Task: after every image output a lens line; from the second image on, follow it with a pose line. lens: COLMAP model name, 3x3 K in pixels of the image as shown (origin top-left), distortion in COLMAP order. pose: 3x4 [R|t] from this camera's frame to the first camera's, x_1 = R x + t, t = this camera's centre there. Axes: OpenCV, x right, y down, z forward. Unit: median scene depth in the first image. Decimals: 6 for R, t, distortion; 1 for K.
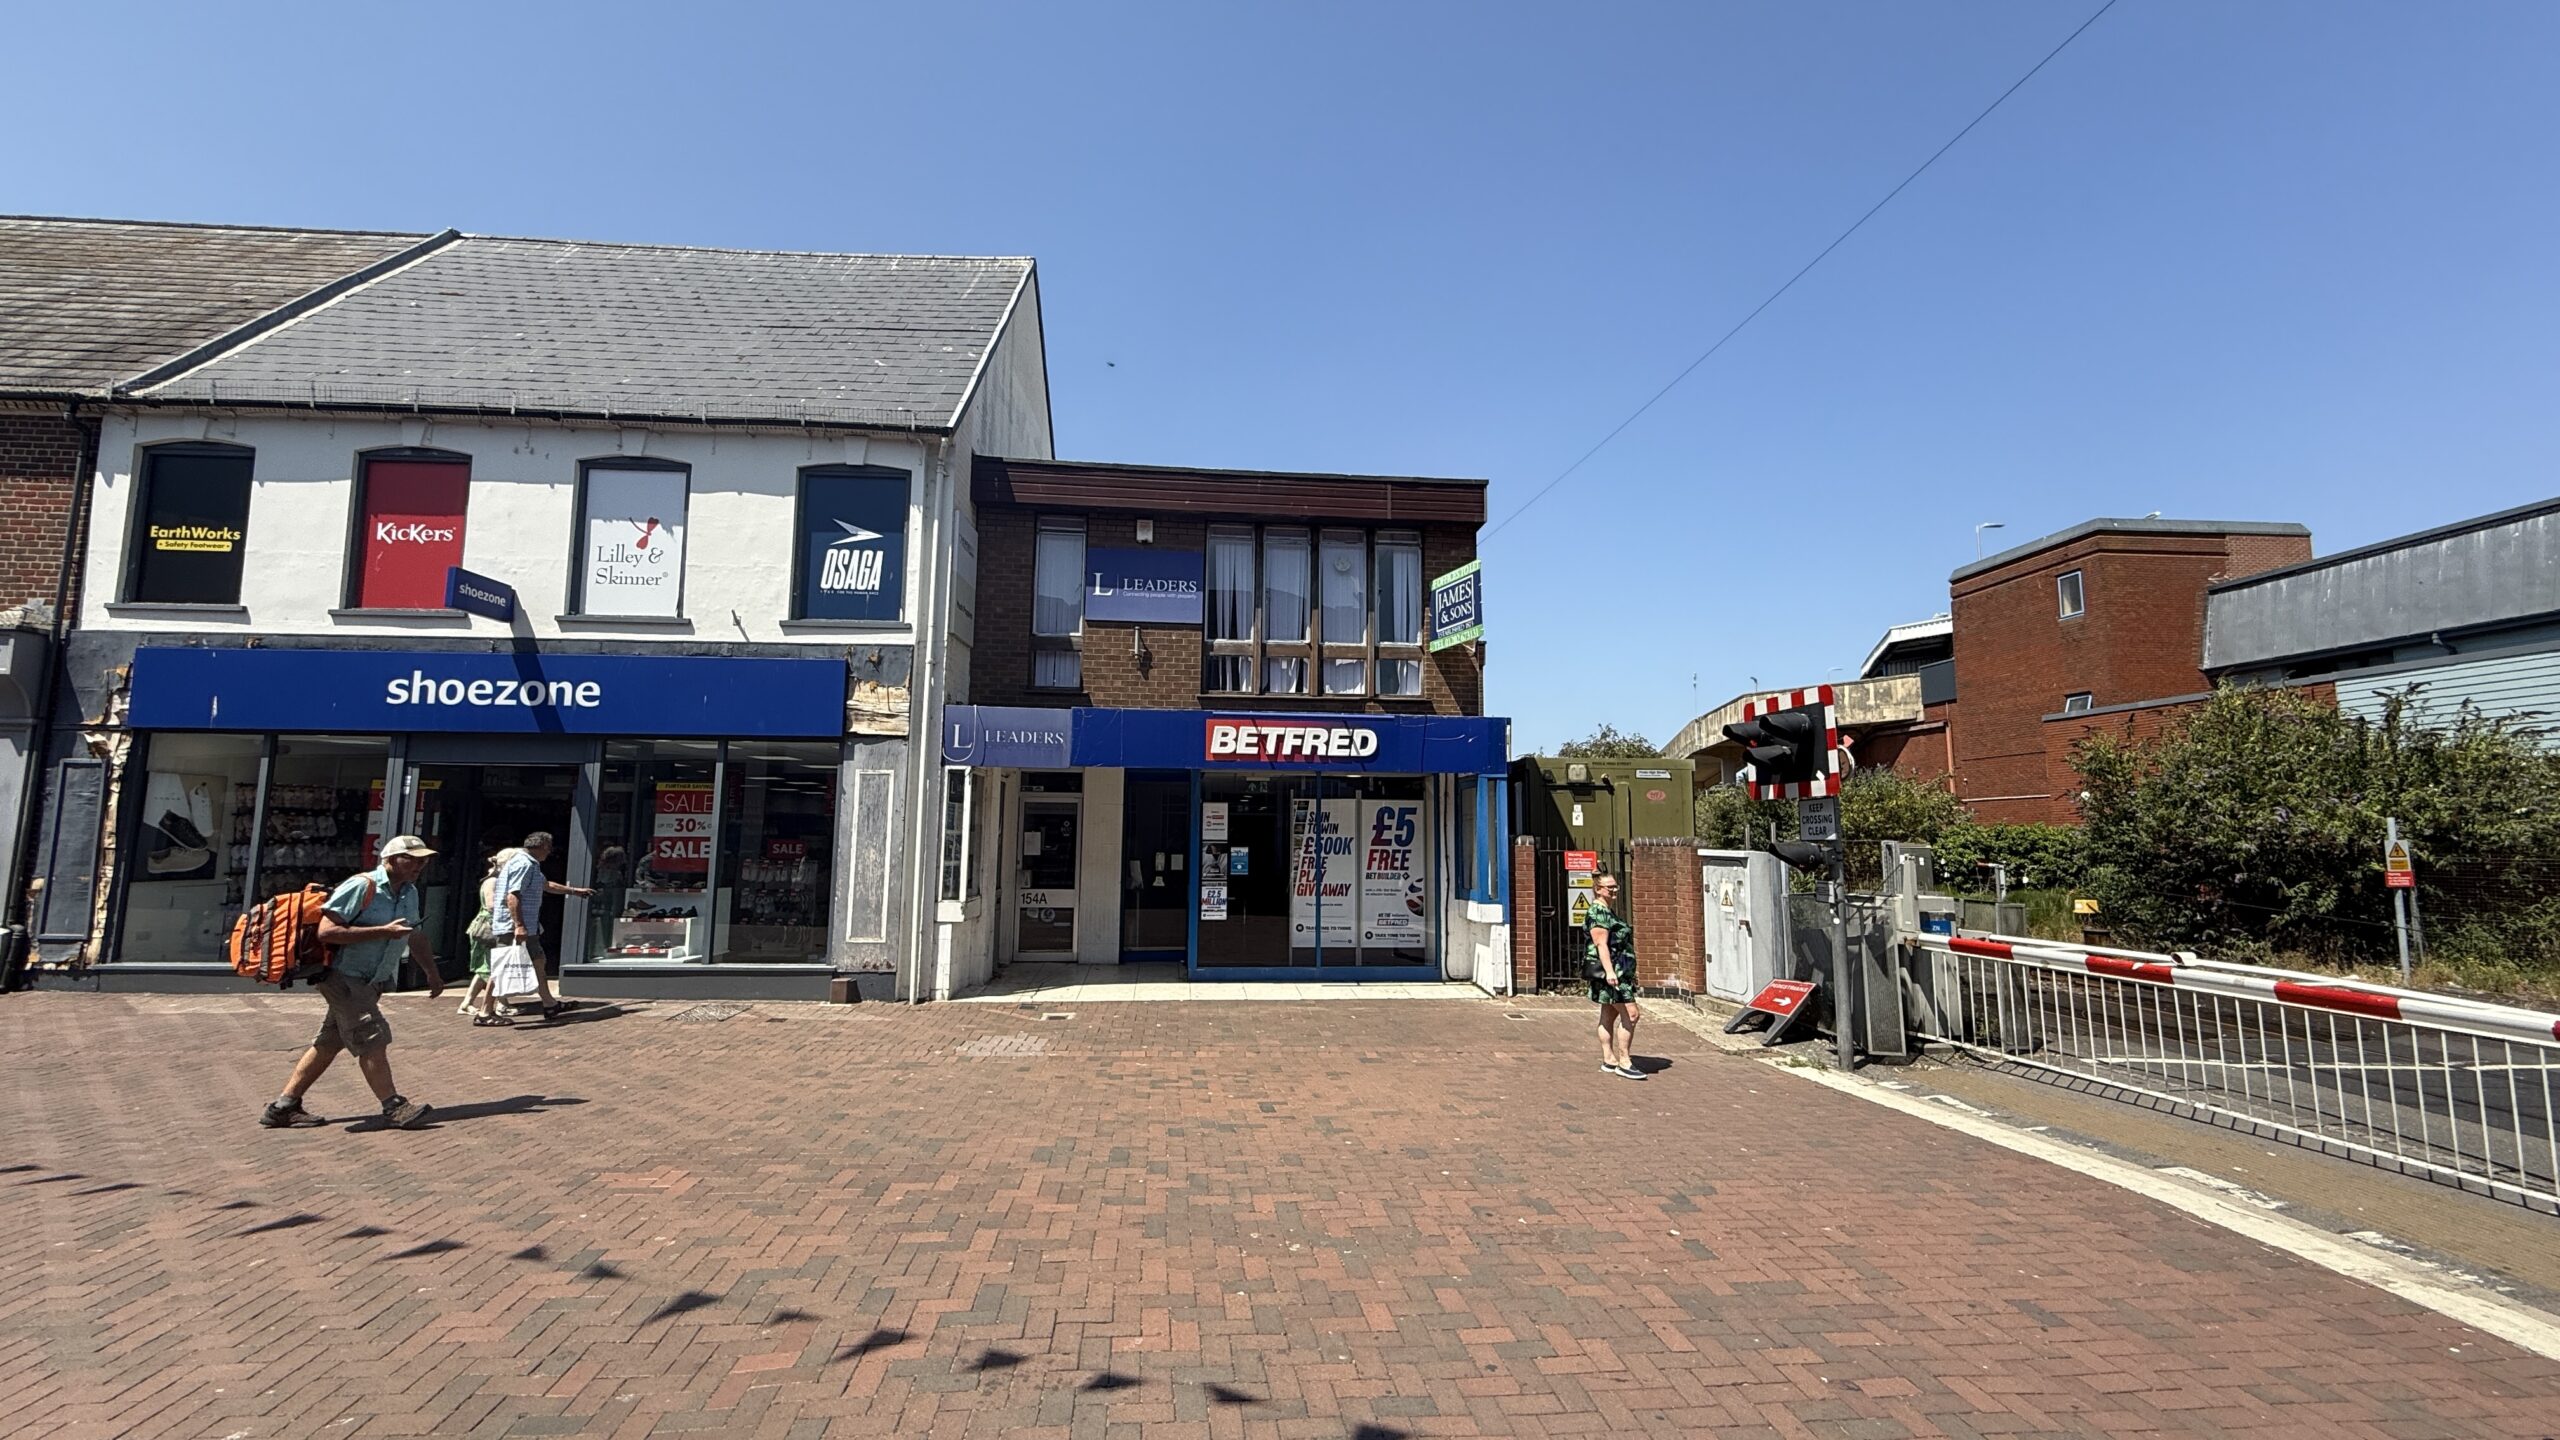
lens RADIAL K [[1014.8, 0, 1266.6], [0, 1014.8, 718.5], [0, 0, 1]] dist [-0.000056, -0.000114]
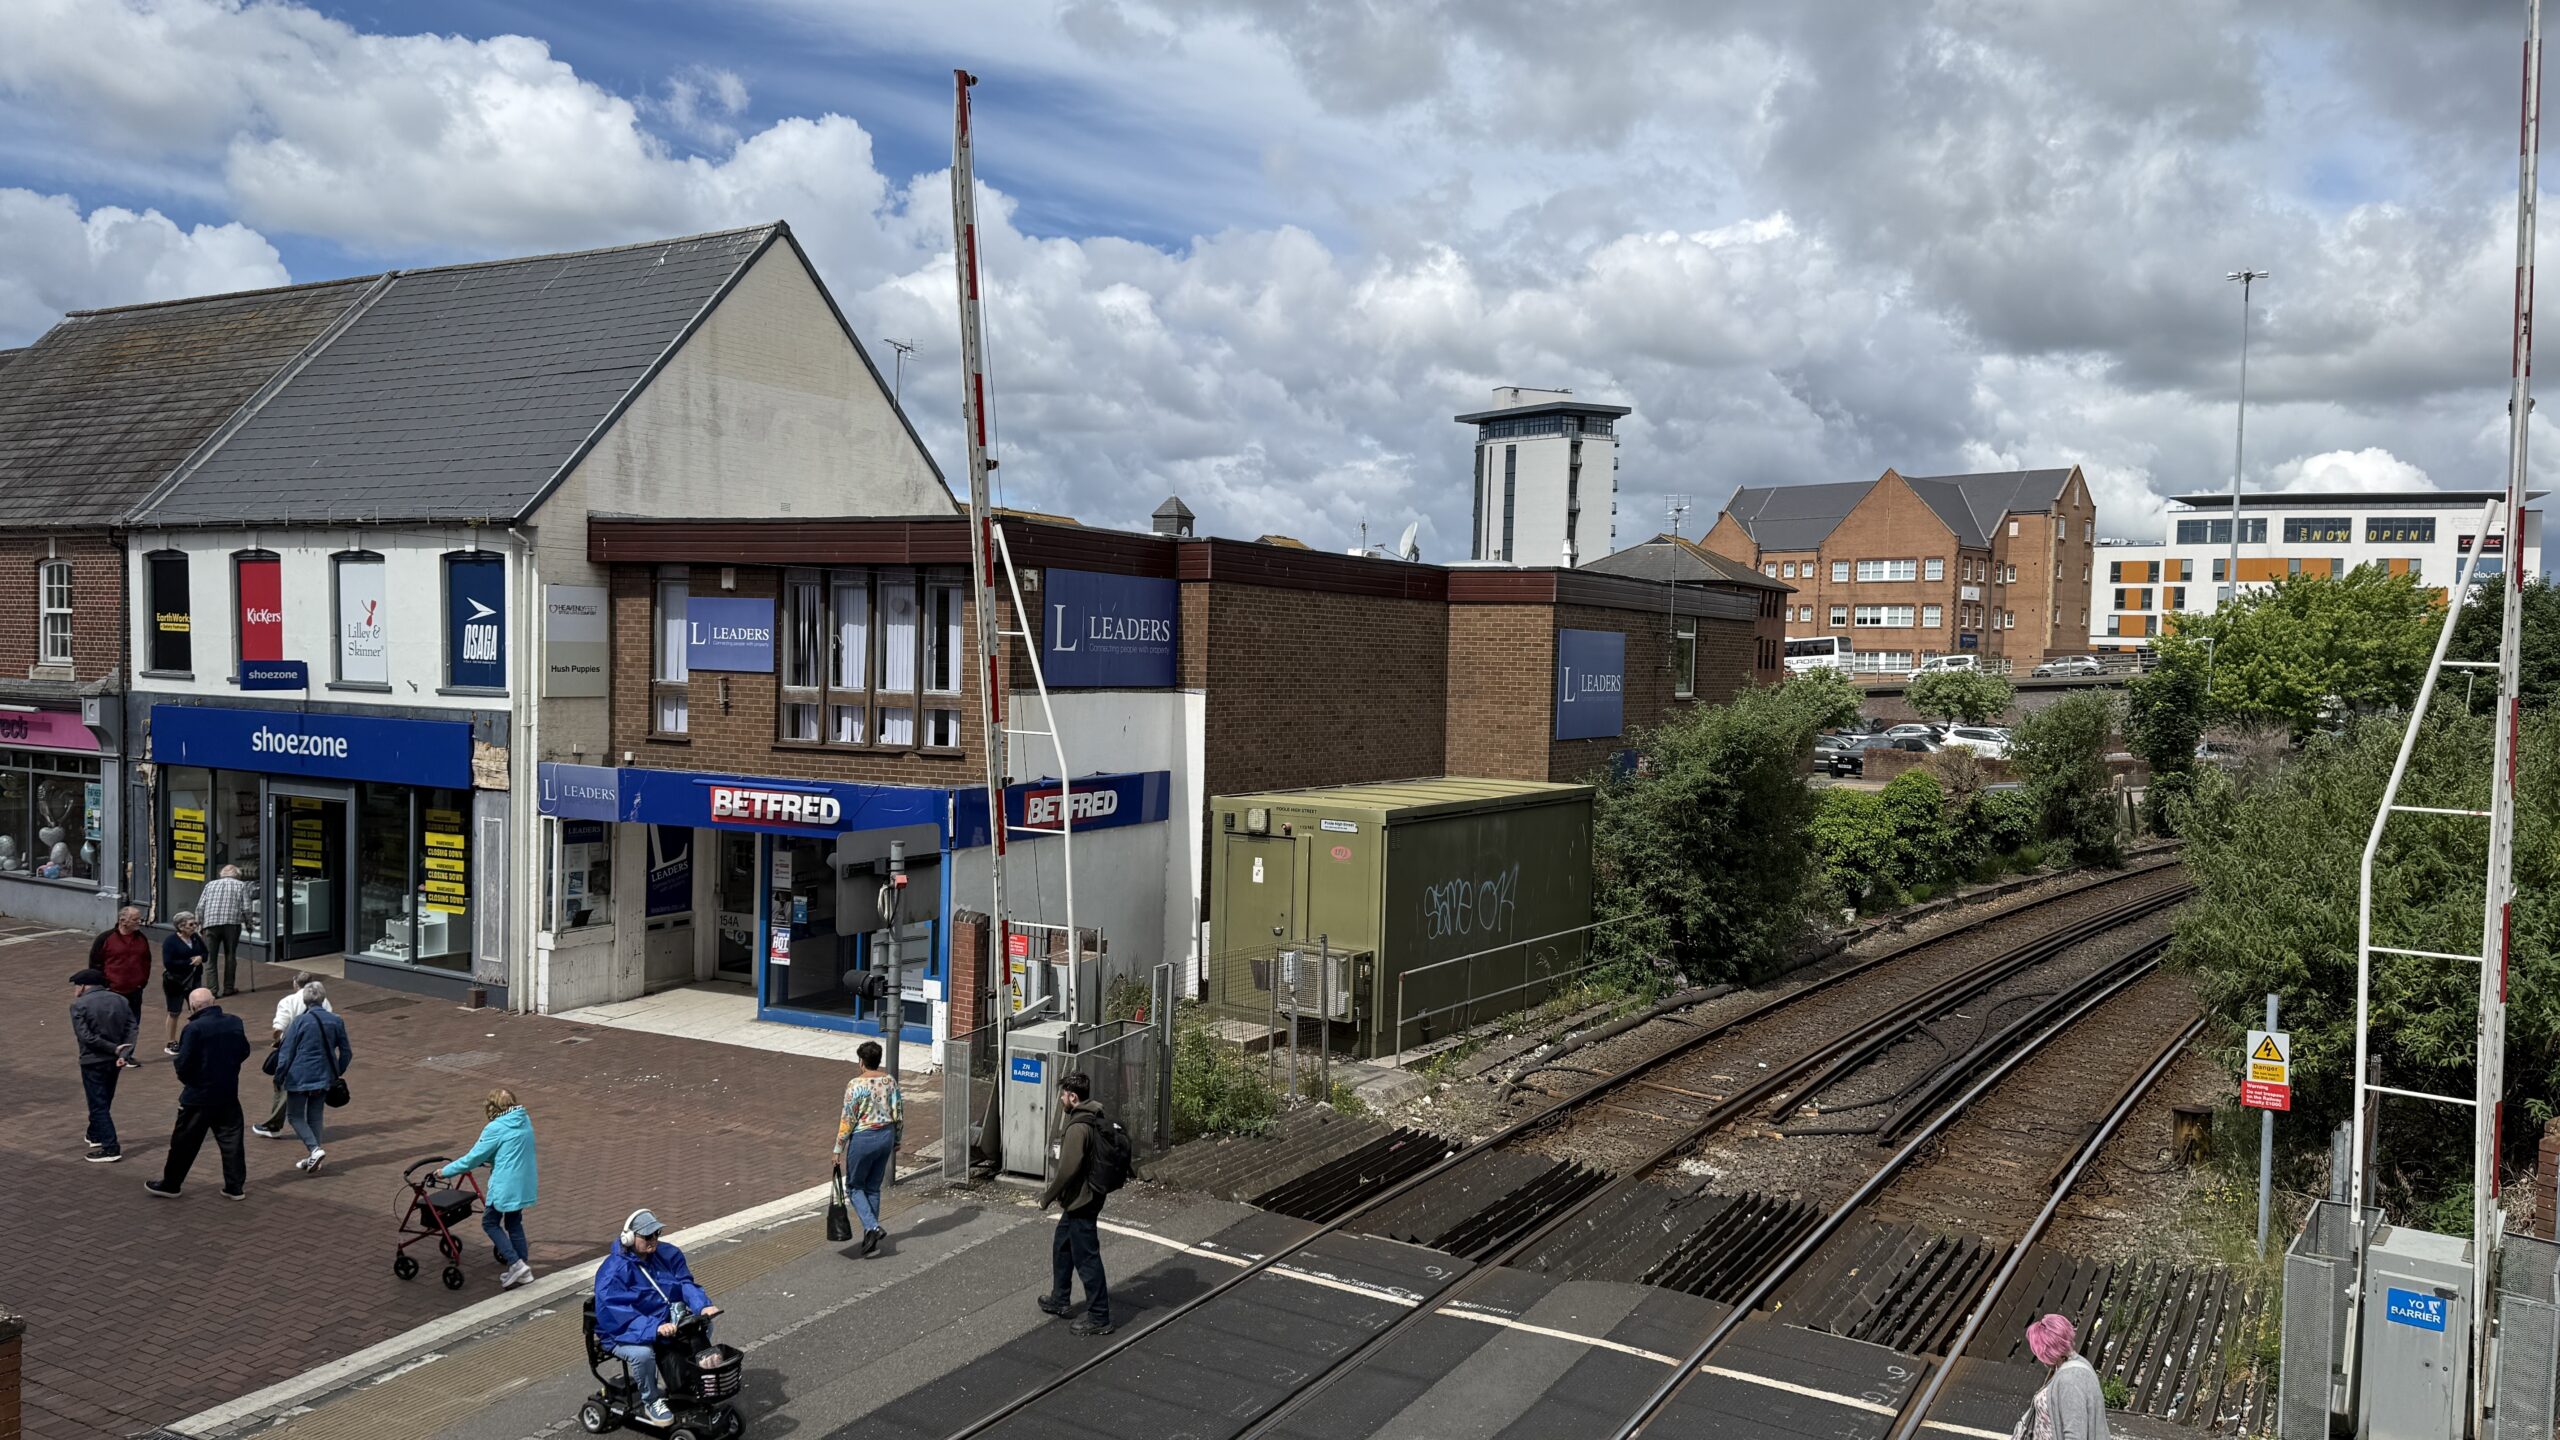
lens RADIAL K [[1784.6, 0, 1280.0], [0, 1784.6, 720.0], [0, 0, 1]] dist [0.120060, -0.188885]
pose [[0.837899, 0.030802, -0.544955, 1.489258], [0.045971, 0.990877, 0.126690, -0.279883], [0.543885, -0.131206, 0.828839, -0.229227]]
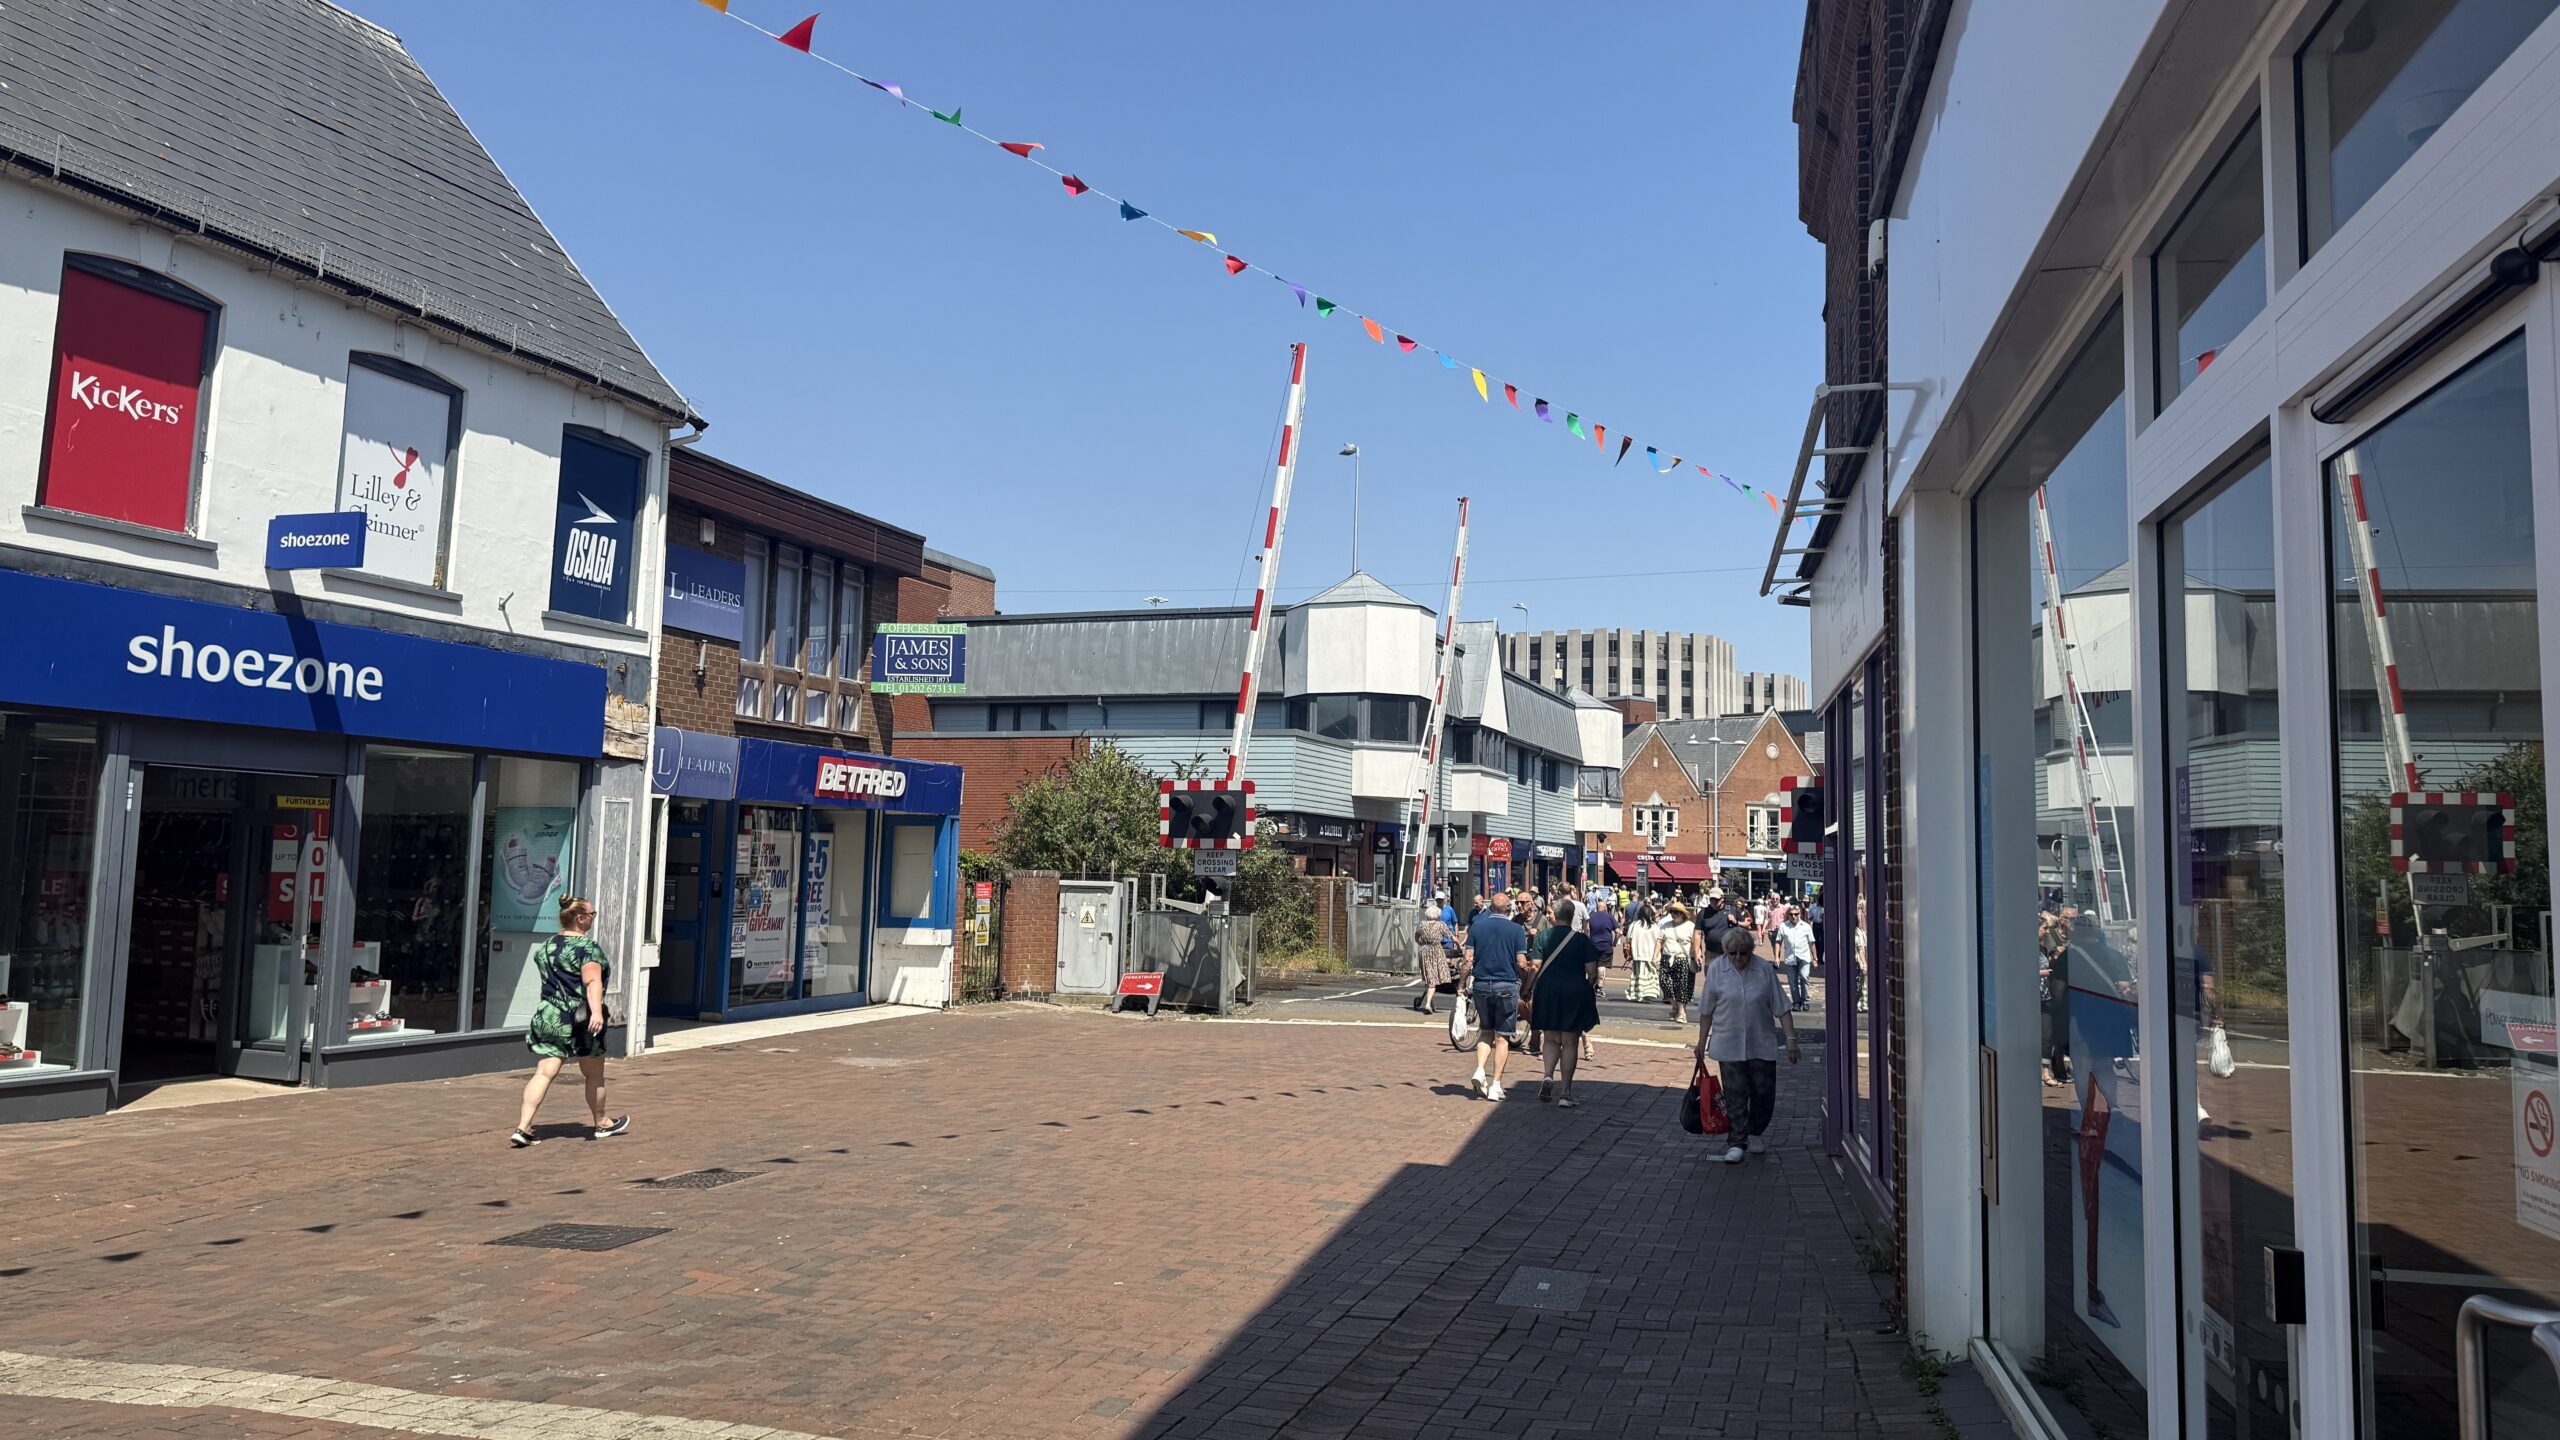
lens RADIAL K [[1784.6, 0, 1280.0], [0, 1784.6, 720.0], [0, 0, 1]] dist [0.120060, -0.188885]
pose [[0.395496, 0.076832, 0.915248, -1.550286], [-0.121656, 0.992097, -0.030713, -0.035970], [-0.910375, -0.099199, 0.401718, -0.135816]]
